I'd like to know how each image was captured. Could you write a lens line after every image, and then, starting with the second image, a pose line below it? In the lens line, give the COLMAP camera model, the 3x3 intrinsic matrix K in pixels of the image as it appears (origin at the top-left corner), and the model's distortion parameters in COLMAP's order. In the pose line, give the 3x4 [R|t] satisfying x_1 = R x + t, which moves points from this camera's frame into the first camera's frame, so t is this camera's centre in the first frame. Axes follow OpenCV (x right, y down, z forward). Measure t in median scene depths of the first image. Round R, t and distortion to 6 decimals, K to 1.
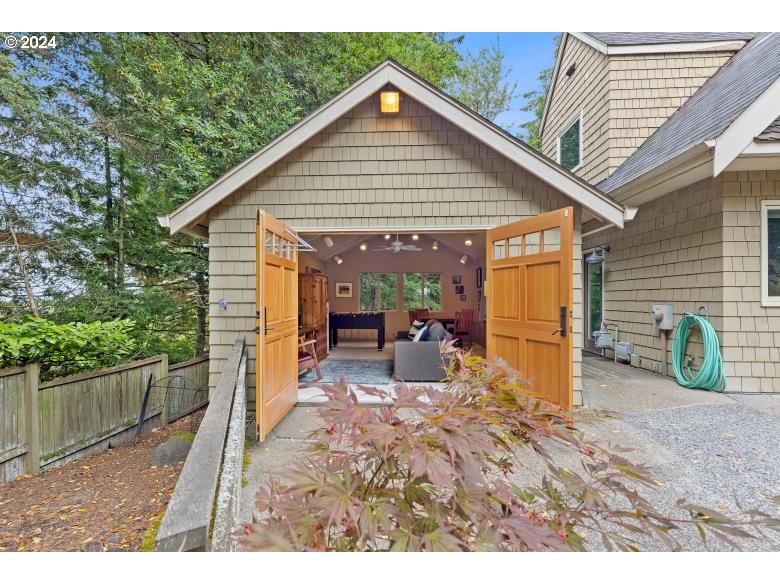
lens RADIAL K [[356.5, 0, 388.5], [0, 356.5, 296.2], [0, 0, 1]] dist [0.006231, 0.001162]
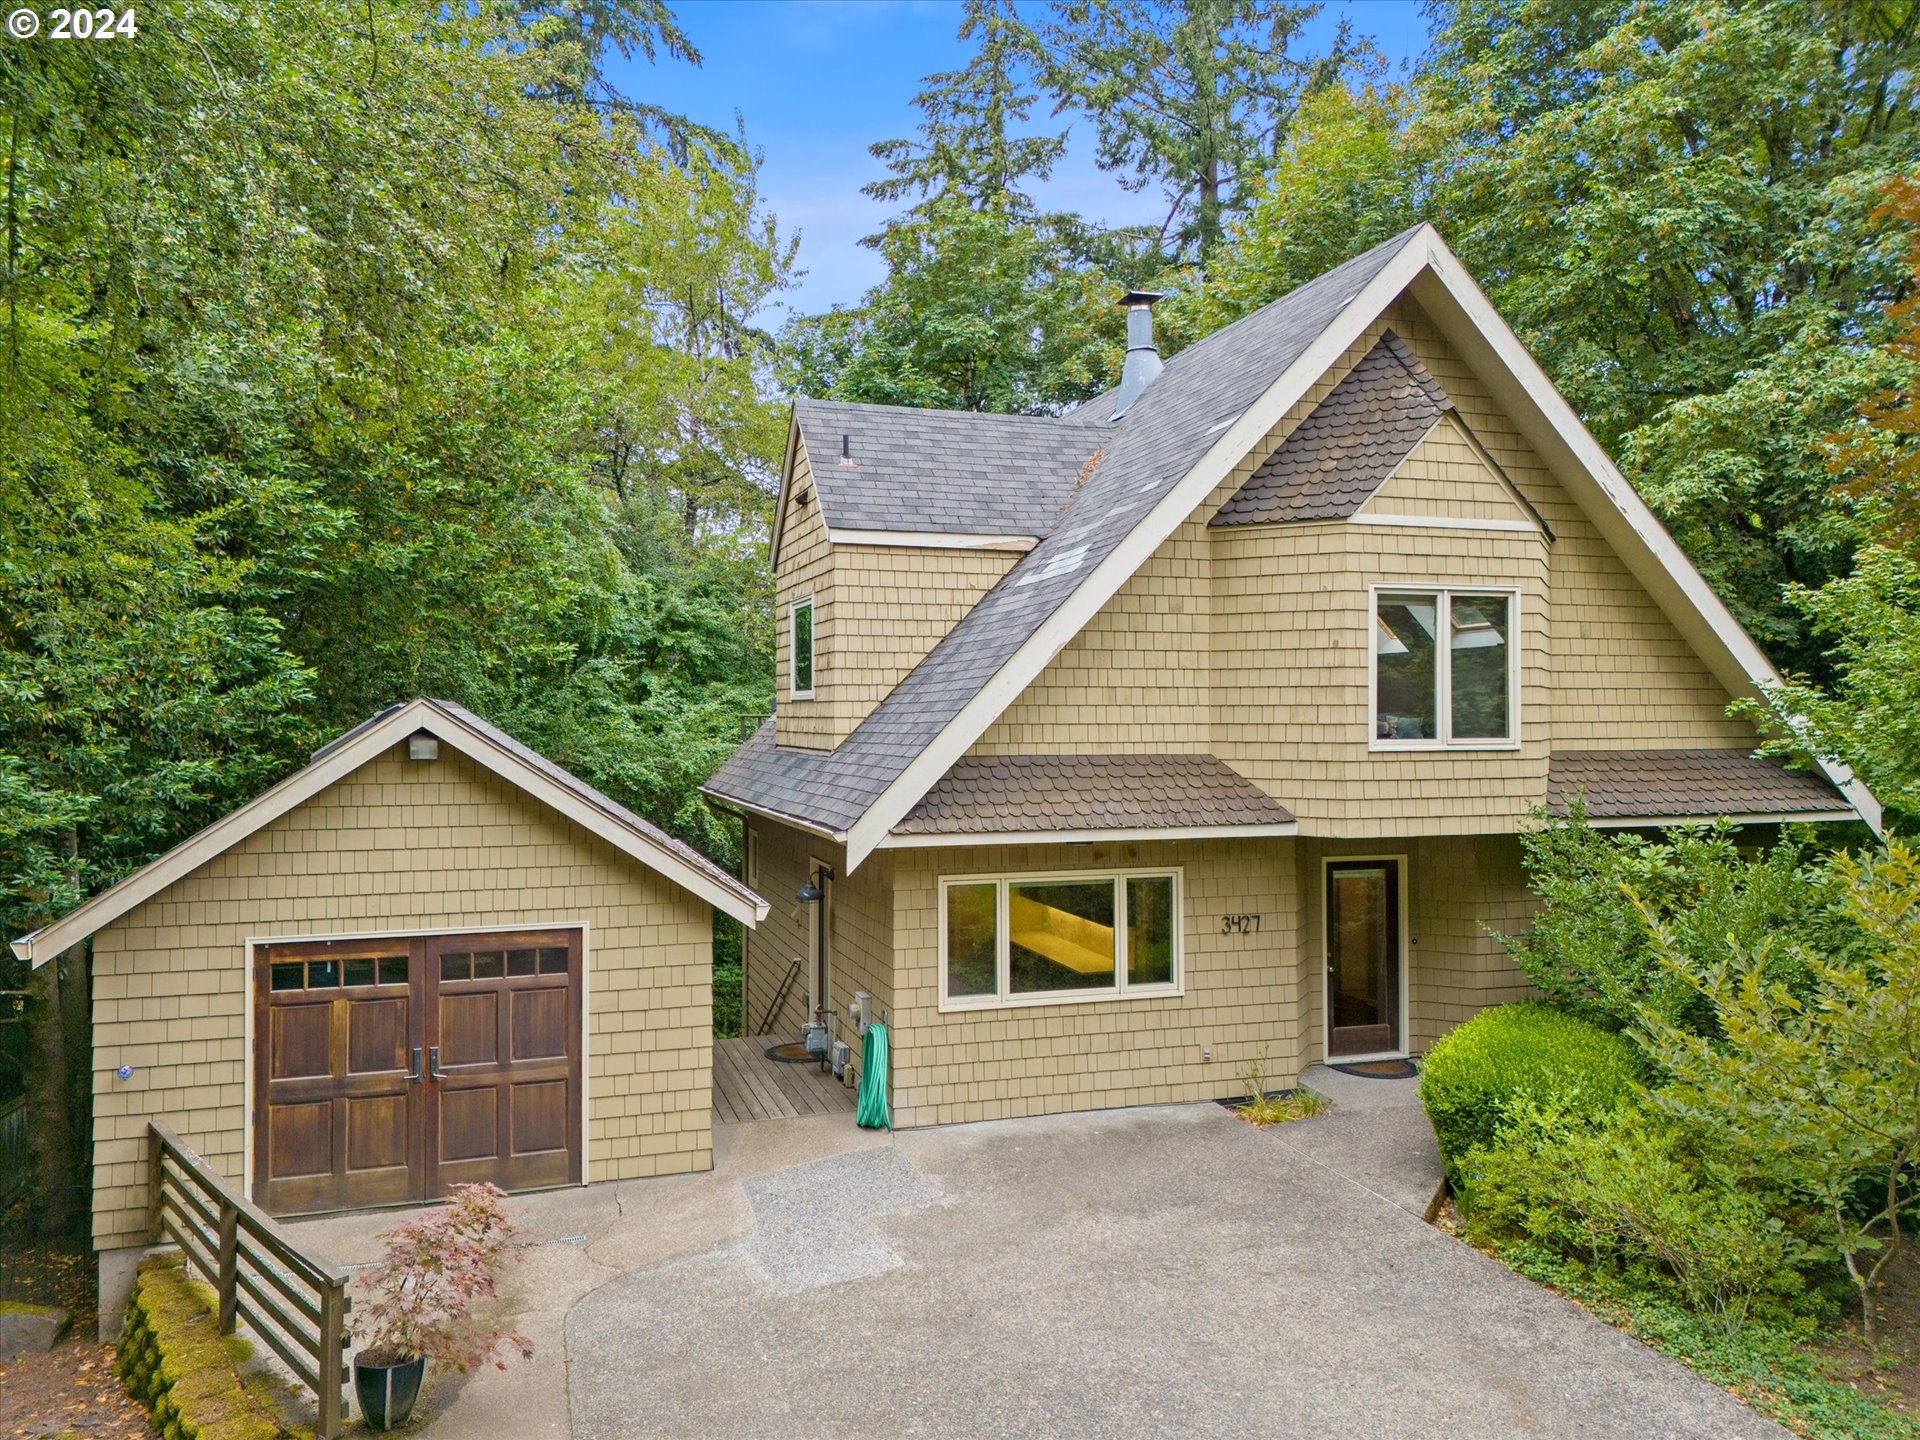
lens RADIAL K [[1406.6, 0, 962.2], [0, 1406.6, 717.6], [0, 0, 1]] dist [0.037049, -0.005564]
pose [[0.930113, 0.004556, 0.367246, -0.031477], [-0.005240, 0.999986, 0.000866, -0.583908], [-0.367237, -0.002729, 0.930123, -1.760216]]
